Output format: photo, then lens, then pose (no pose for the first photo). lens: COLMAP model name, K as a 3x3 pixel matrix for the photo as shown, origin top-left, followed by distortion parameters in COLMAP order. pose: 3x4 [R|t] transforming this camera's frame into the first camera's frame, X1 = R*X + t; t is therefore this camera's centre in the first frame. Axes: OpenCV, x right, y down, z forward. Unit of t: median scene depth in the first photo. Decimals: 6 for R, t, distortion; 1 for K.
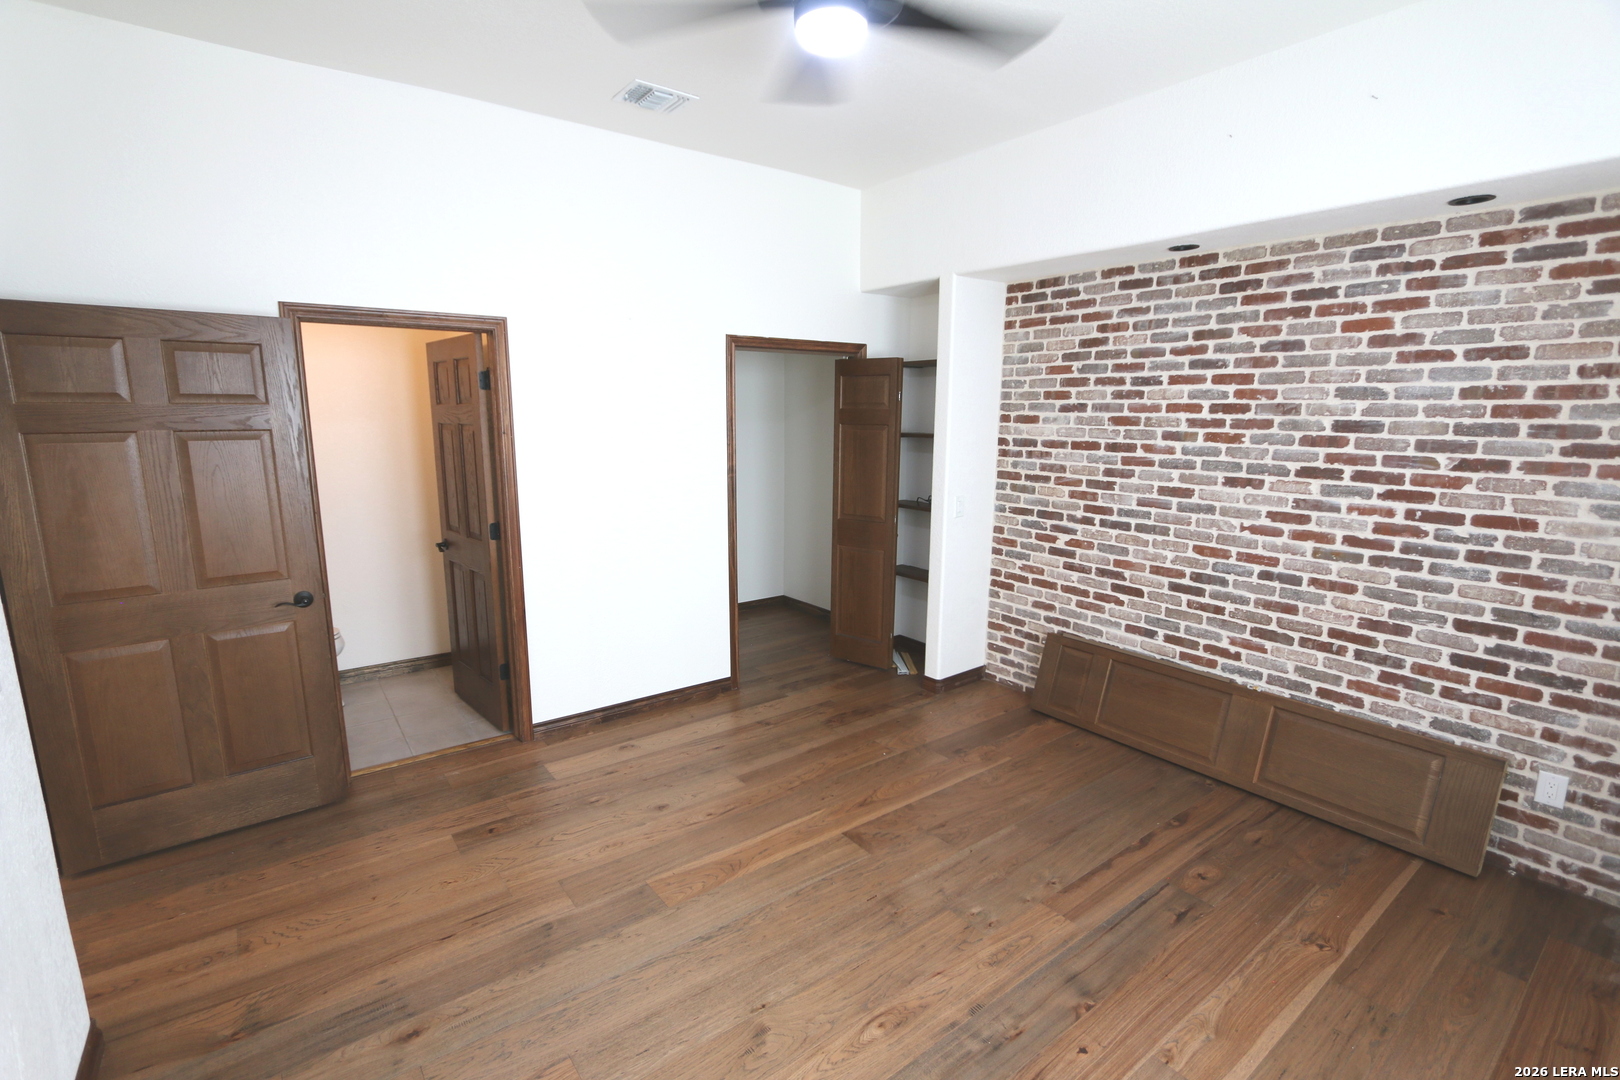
lens RADIAL K [[741.7, 0, 805.4], [0, 741.7, 555.1], [0, 0, 1]] dist [-0.019401, 0.003576]
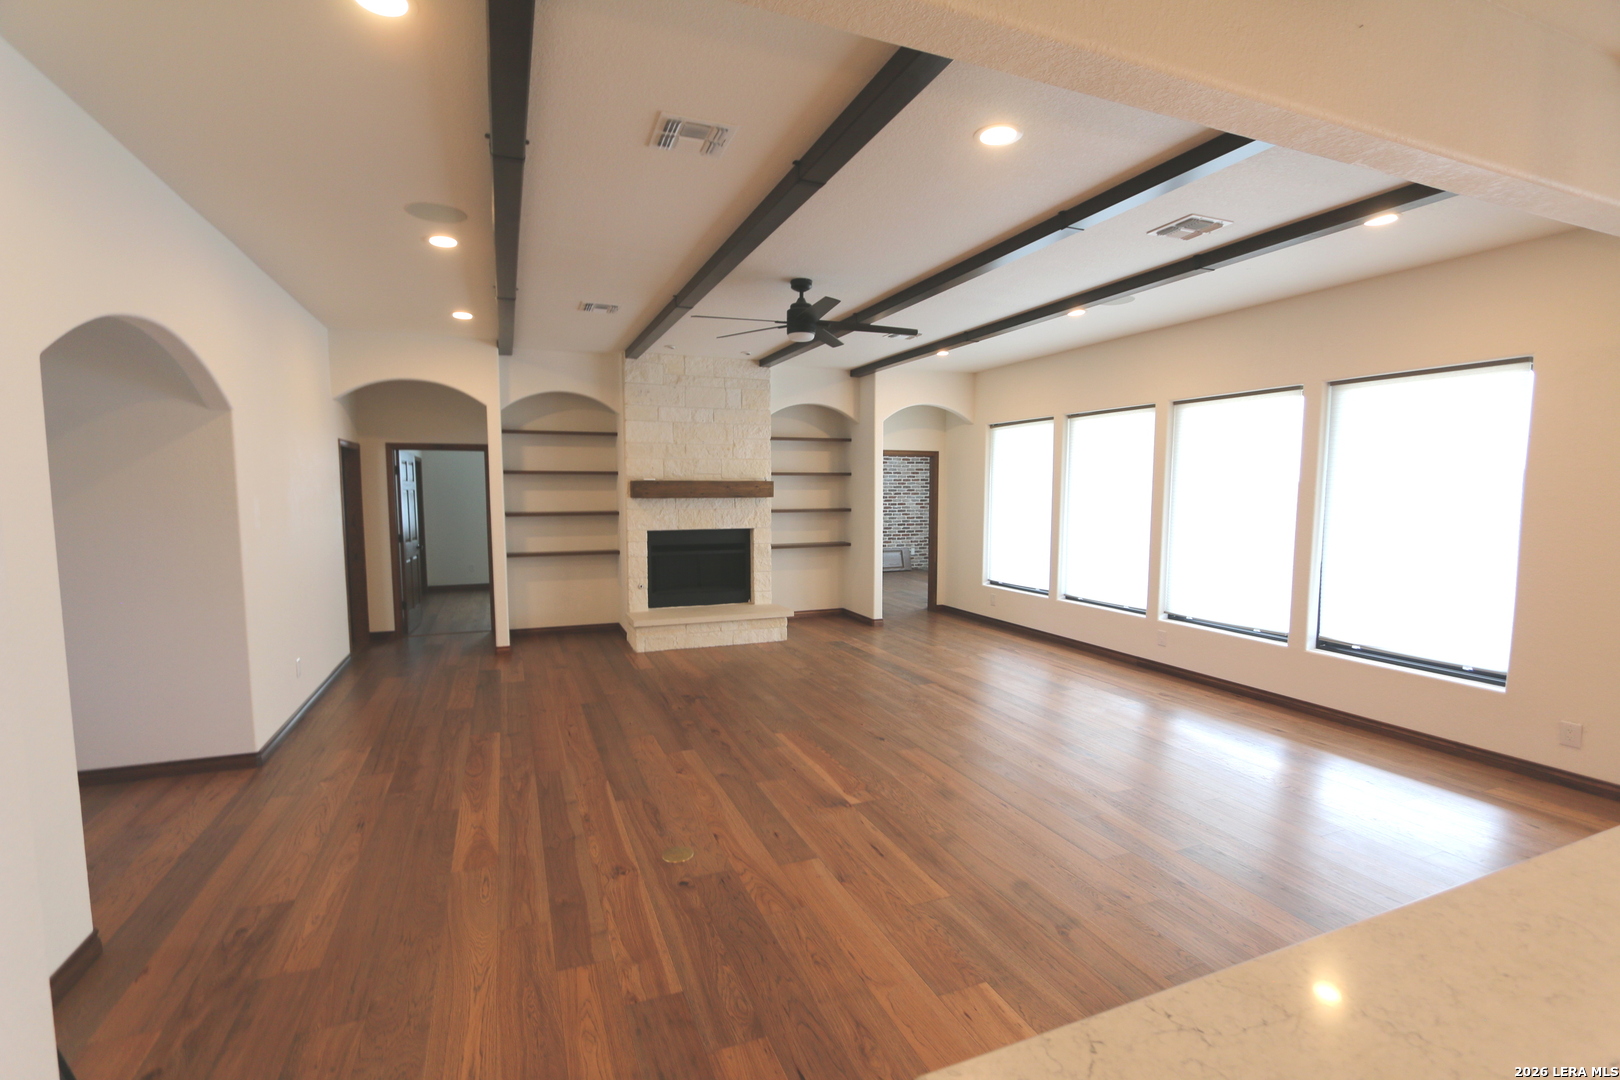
lens RADIAL K [[741.7, 0, 805.4], [0, 741.7, 555.1], [0, 0, 1]] dist [-0.019401, 0.003576]
pose [[0.257899, -0.094310, 0.961558, -2.874216], [0.186100, 0.981437, 0.046346, -0.038378], [-0.948080, 0.166993, 0.270663, 0.164954]]
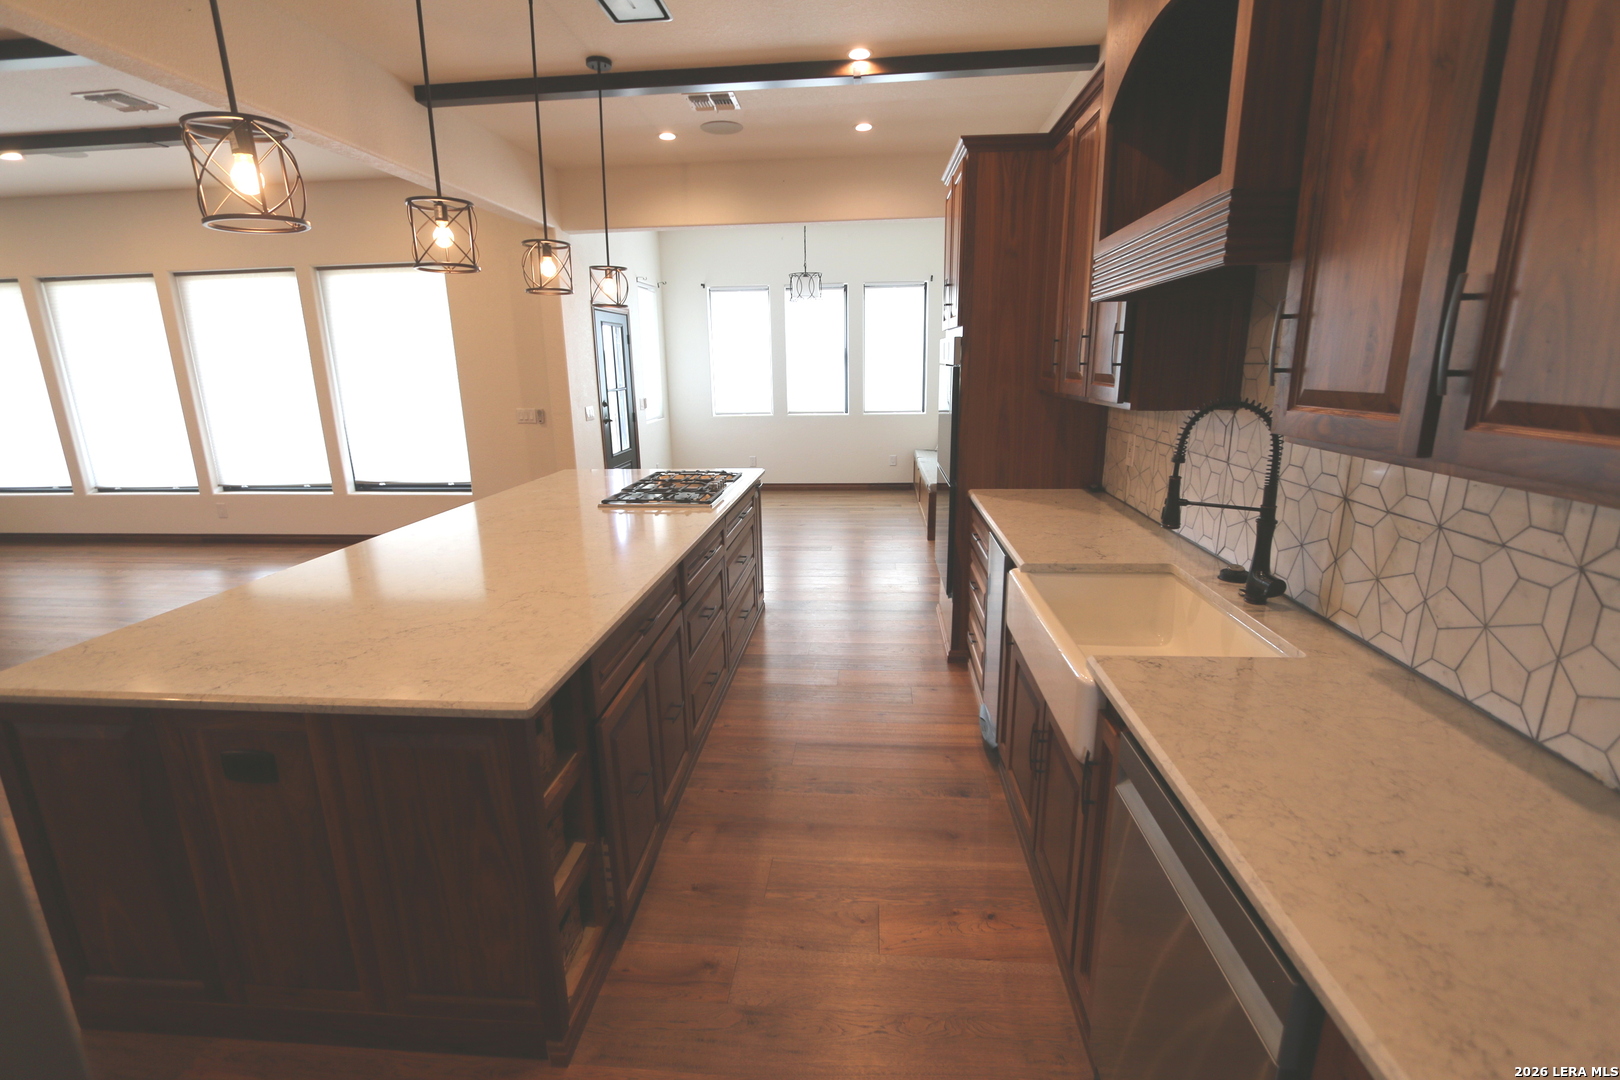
lens RADIAL K [[741.7, 0, 805.4], [0, 741.7, 555.1], [0, 0, 1]] dist [-0.019401, 0.003576]
pose [[-0.741115, -0.164471, 0.650921, -3.214893], [0.139414, 0.910696, 0.388840, -0.012274], [-0.656744, 0.378922, -0.652001, 0.148295]]
